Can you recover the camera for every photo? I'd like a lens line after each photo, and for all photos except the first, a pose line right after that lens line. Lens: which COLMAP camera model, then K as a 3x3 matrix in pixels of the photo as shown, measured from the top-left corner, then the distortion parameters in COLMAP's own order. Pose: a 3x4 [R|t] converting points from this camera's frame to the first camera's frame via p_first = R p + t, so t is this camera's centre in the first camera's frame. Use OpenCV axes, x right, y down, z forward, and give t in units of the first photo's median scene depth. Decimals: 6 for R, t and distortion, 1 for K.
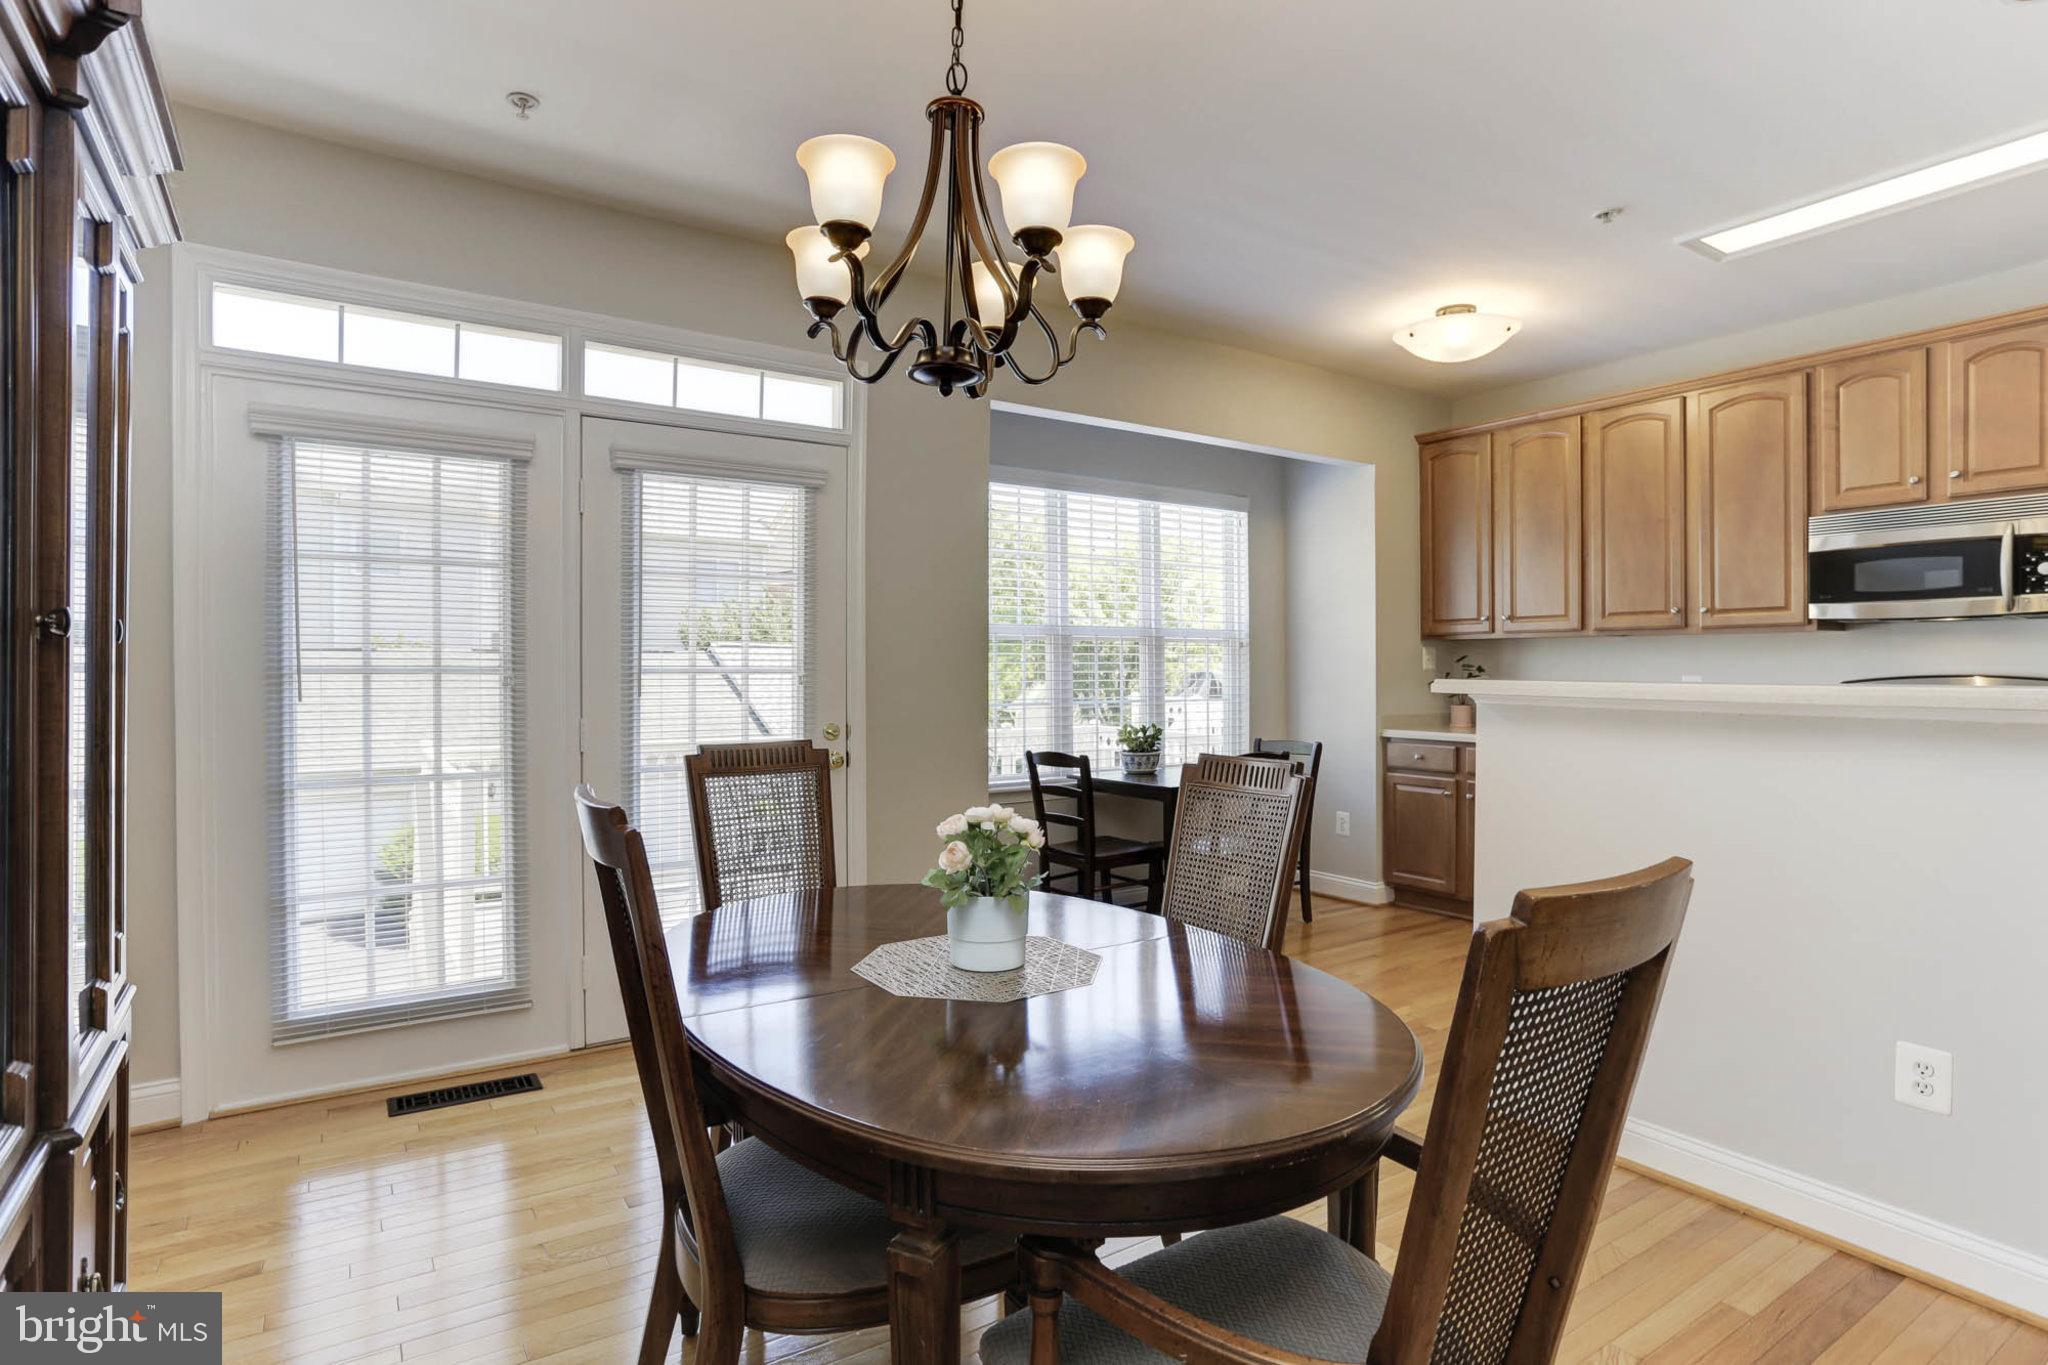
lens RADIAL K [[1084.1, 0, 1000.4], [0, 1084.1, 676.0], [0, 0, 1]] dist [0.000296, 0.000937]
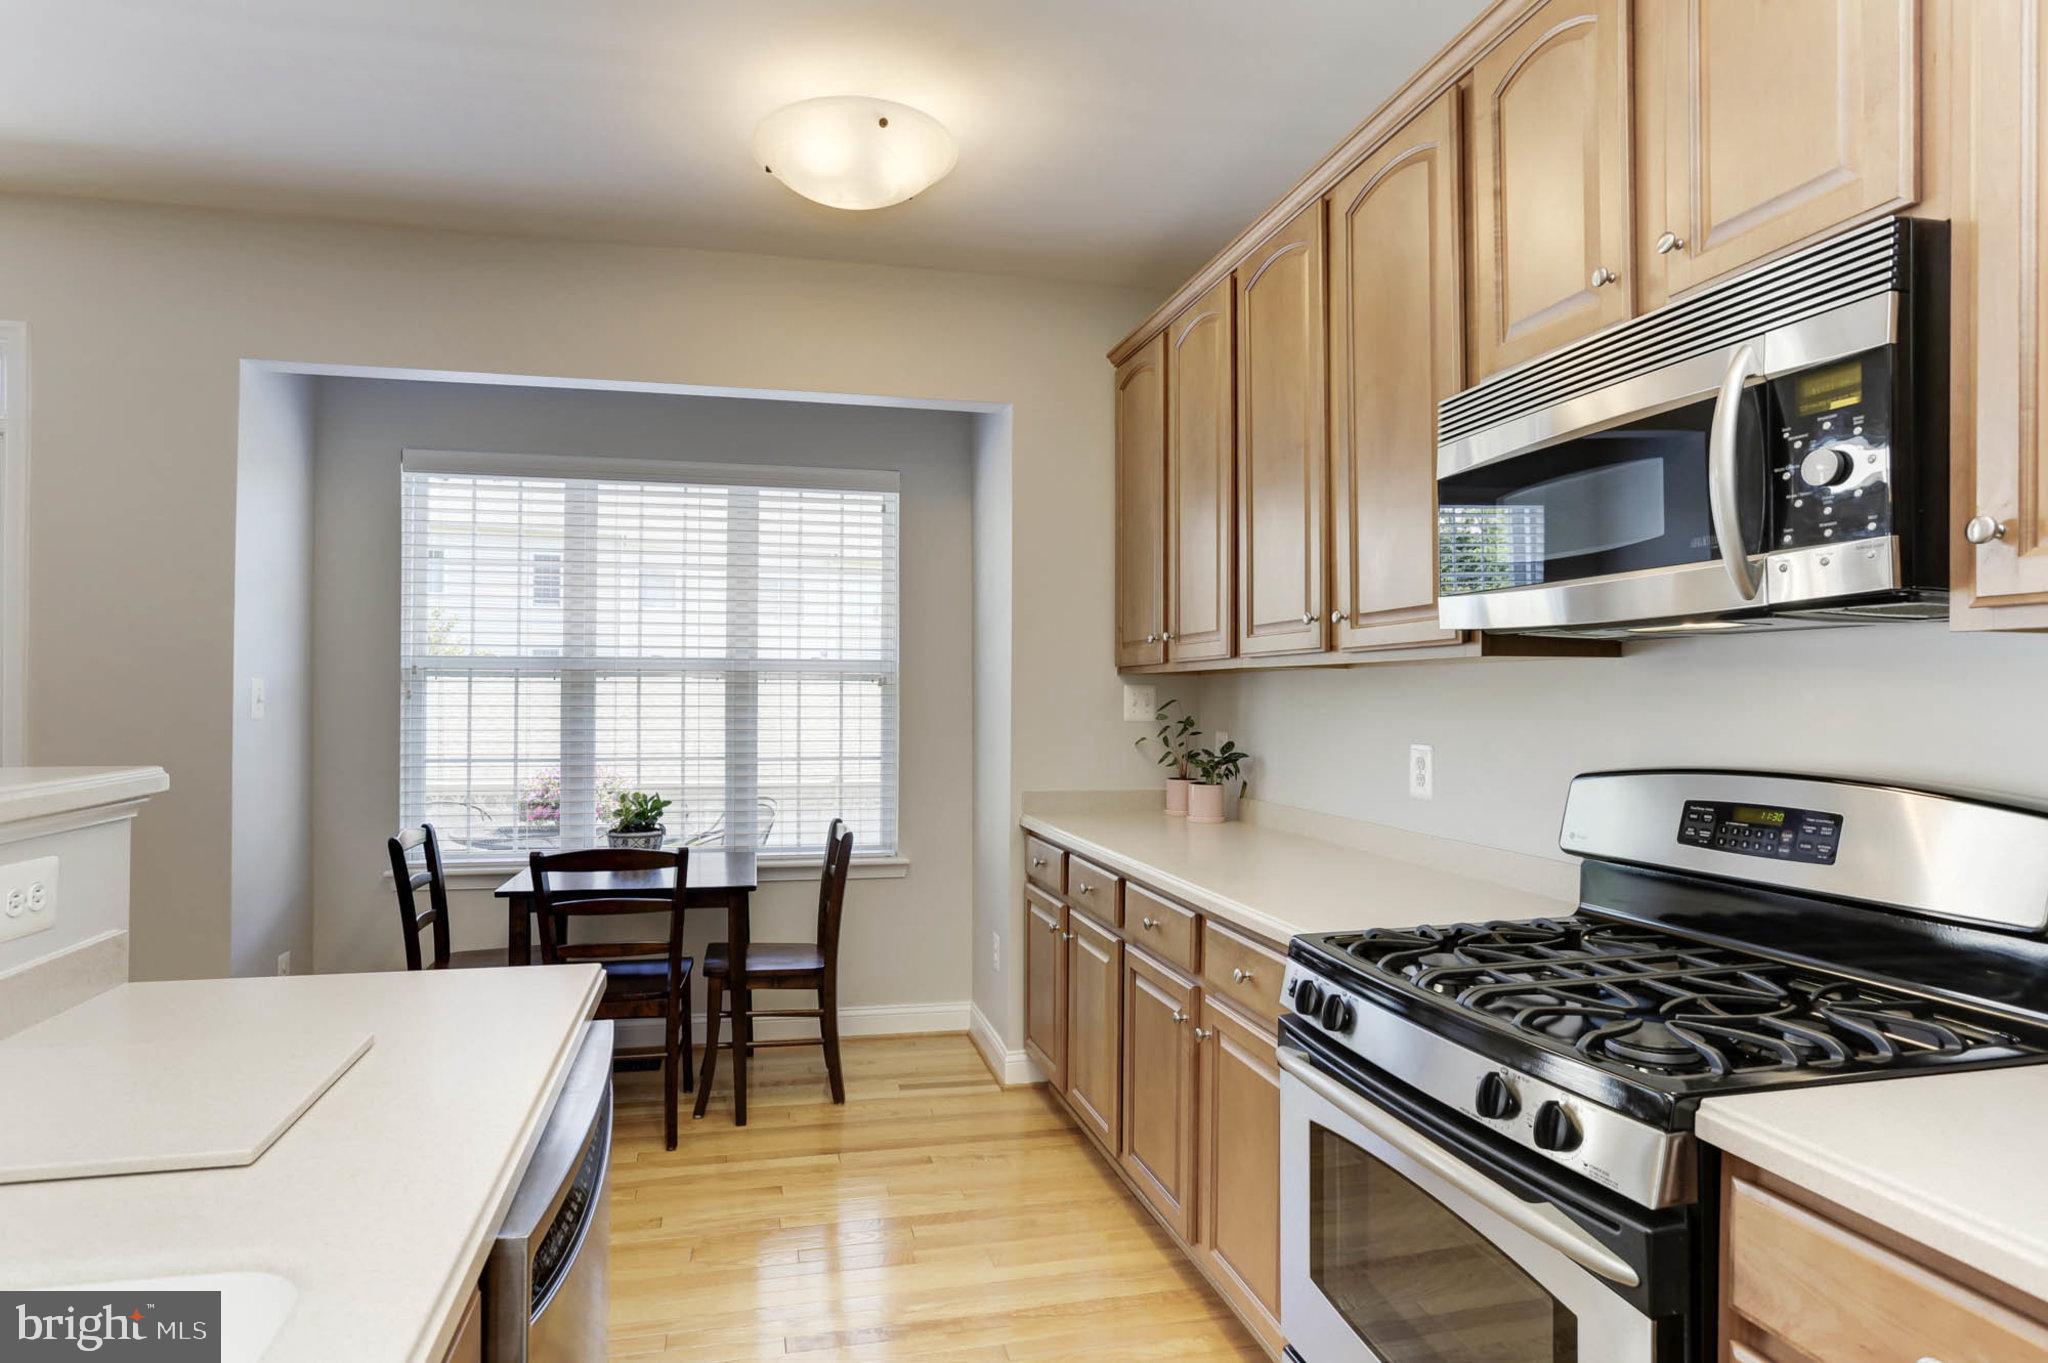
lens RADIAL K [[1095.3, 0, 882.6], [0, 1095.3, 689.9], [0, 0, 1]] dist [-0.002309, 0.000341]
pose [[0.920718, 0.001552, -0.390226, 0.561674], [-0.006450, 0.999916, -0.011242, -0.017833], [0.390175, 0.012867, 0.920651, 0.393450]]
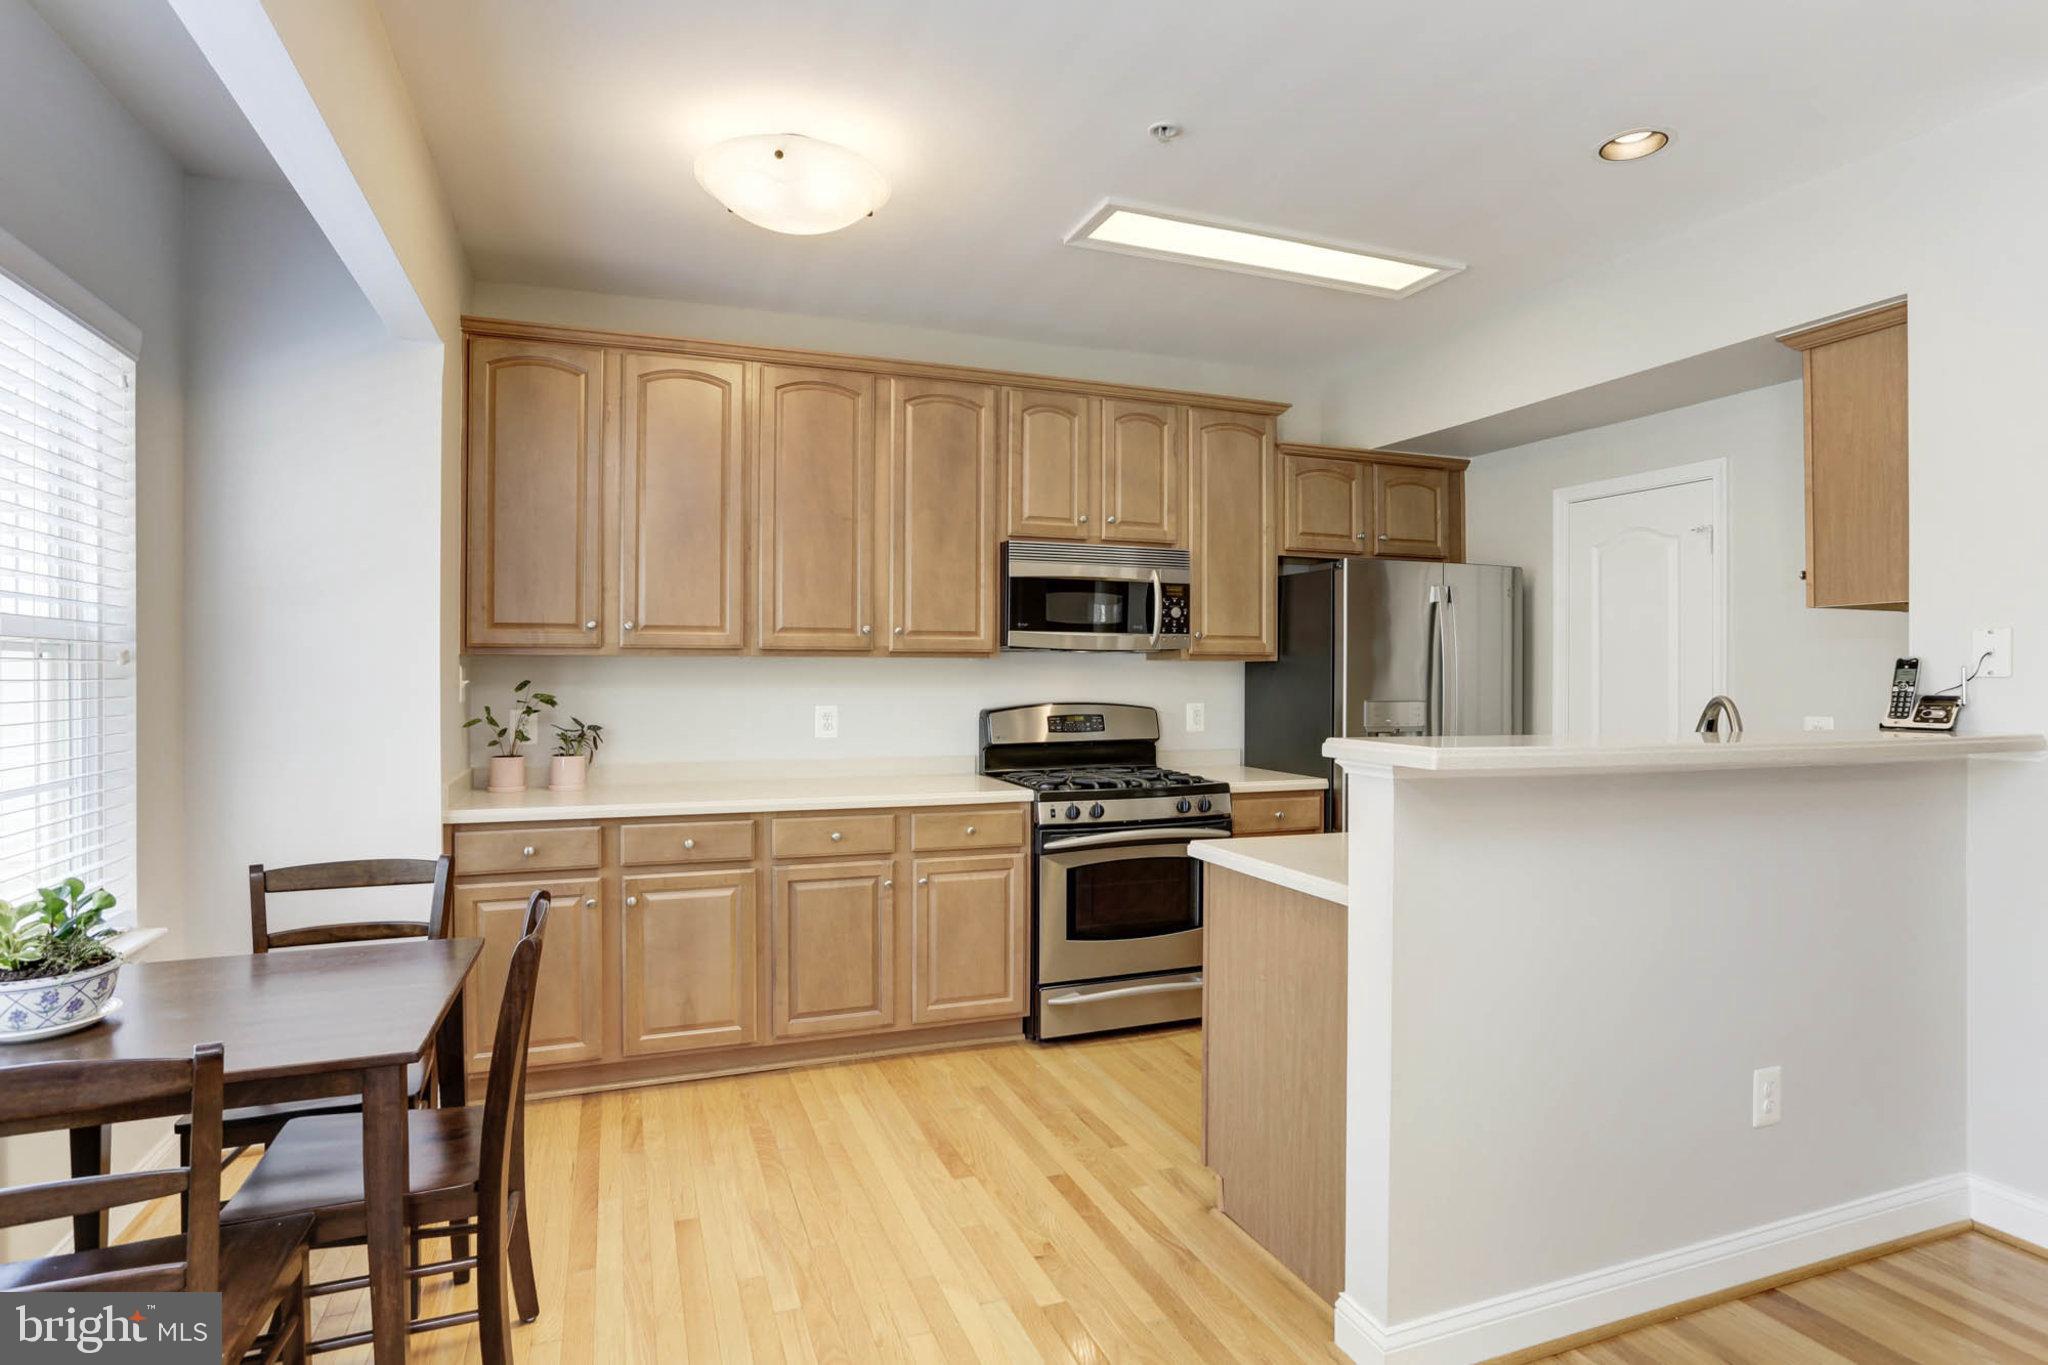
lens RADIAL K [[1082.3, 0, 1035.8], [0, 1082.3, 663.2], [0, 0, 1]] dist [-0.002012, 0.000642]
pose [[0.215592, 0.005583, 0.976468, -0.144524], [0.002119, 0.999979, -0.006185, -0.025960], [-0.976481, 0.003402, 0.215576, 0.613616]]
